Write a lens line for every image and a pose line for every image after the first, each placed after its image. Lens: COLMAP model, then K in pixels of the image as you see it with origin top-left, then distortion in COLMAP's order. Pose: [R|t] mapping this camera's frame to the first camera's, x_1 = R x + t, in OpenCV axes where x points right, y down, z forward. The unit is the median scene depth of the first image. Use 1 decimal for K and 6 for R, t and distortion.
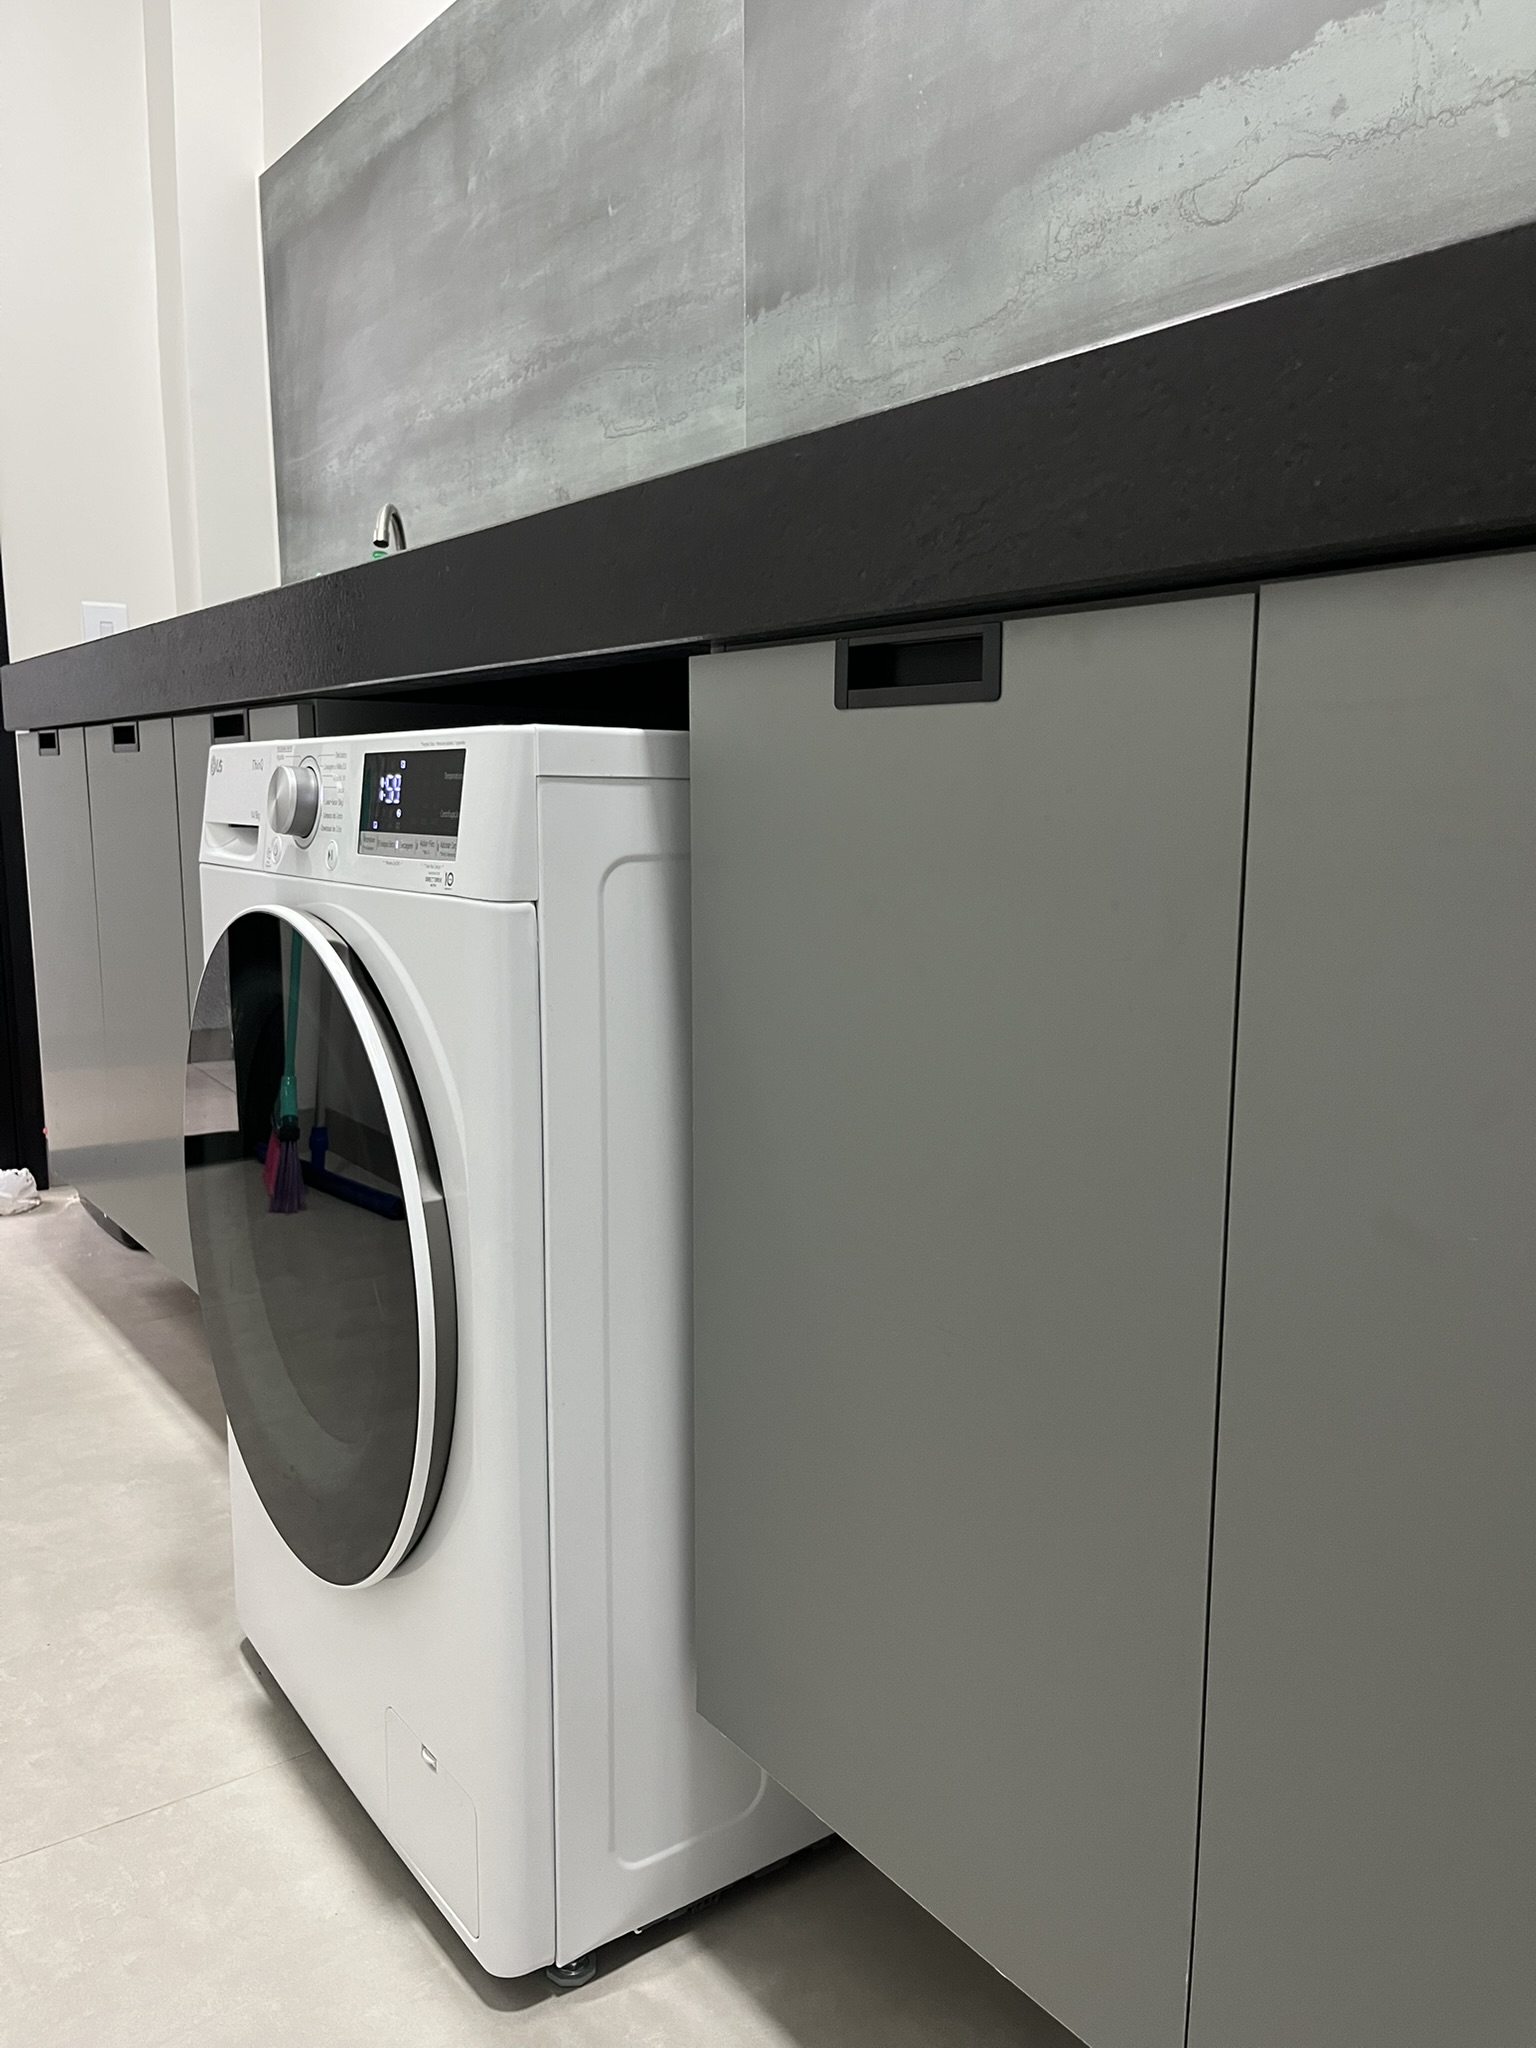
lens RADIAL K [[1543.5, 0, 768.0], [0, 1543.5, 1024.0], [0, 0, 1]] dist [0.061870, -0.092916]
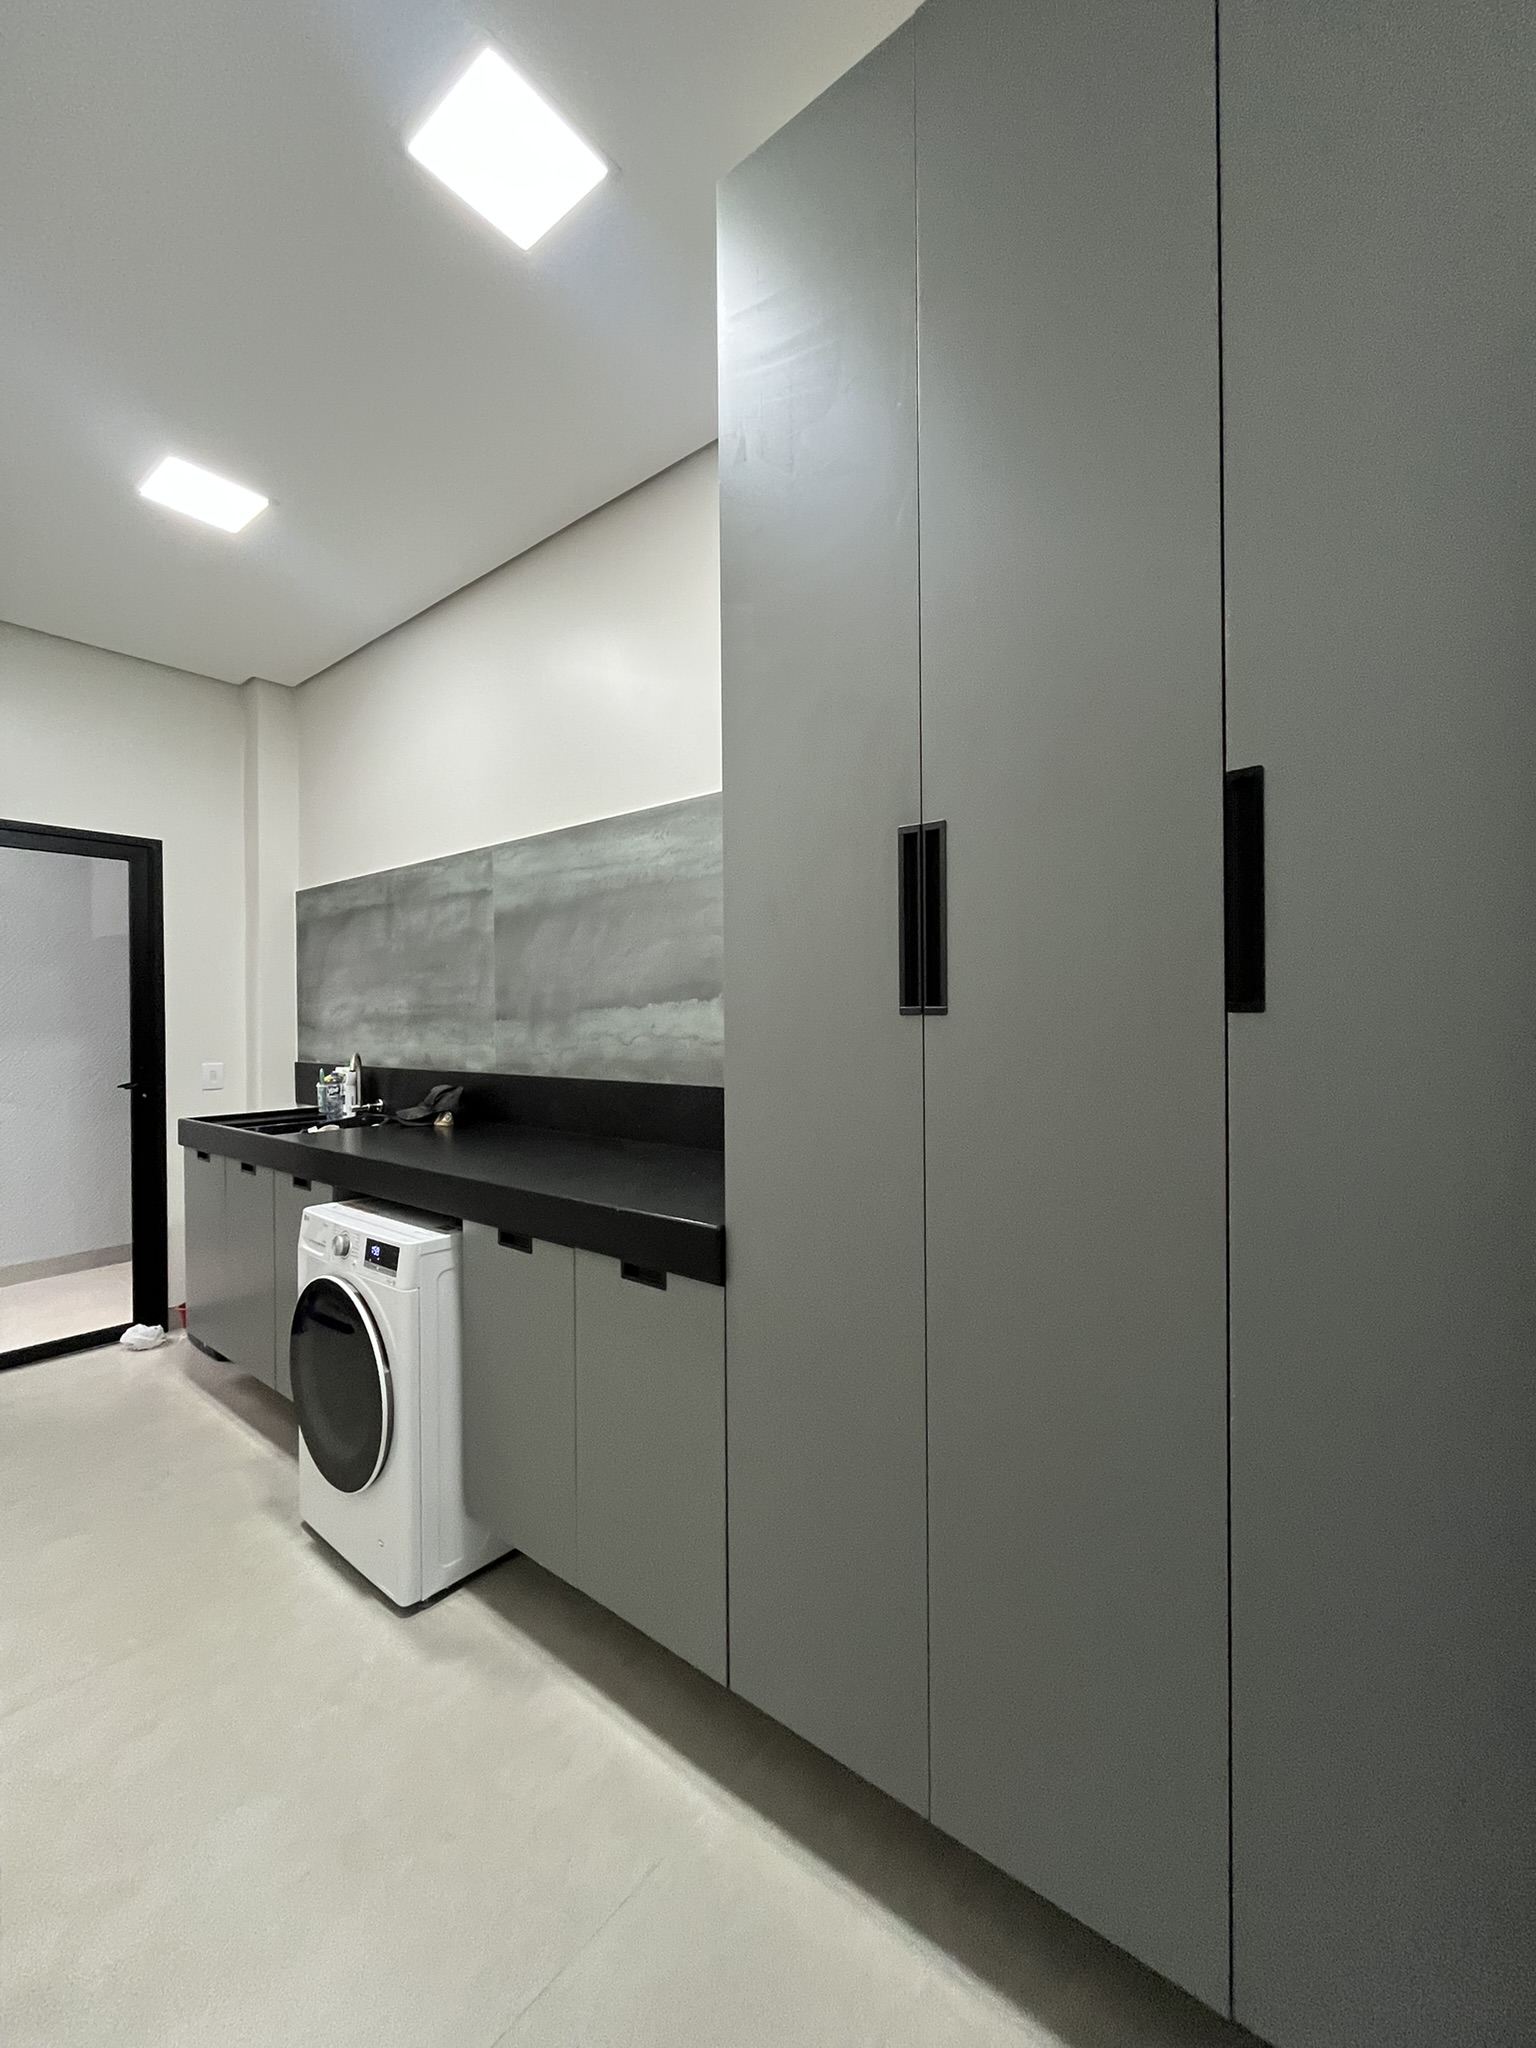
lens RADIAL K [[817.1, 0, 768.0], [0, 817.1, 1024.0], [0, 0, 1]] dist [-0.000642, 0.000129]
pose [[0.964408, -0.008595, 0.264280, 0.078042], [0.047373, 0.988917, -0.140710, -0.207677], [-0.260141, 0.148221, 0.954126, -0.636942]]
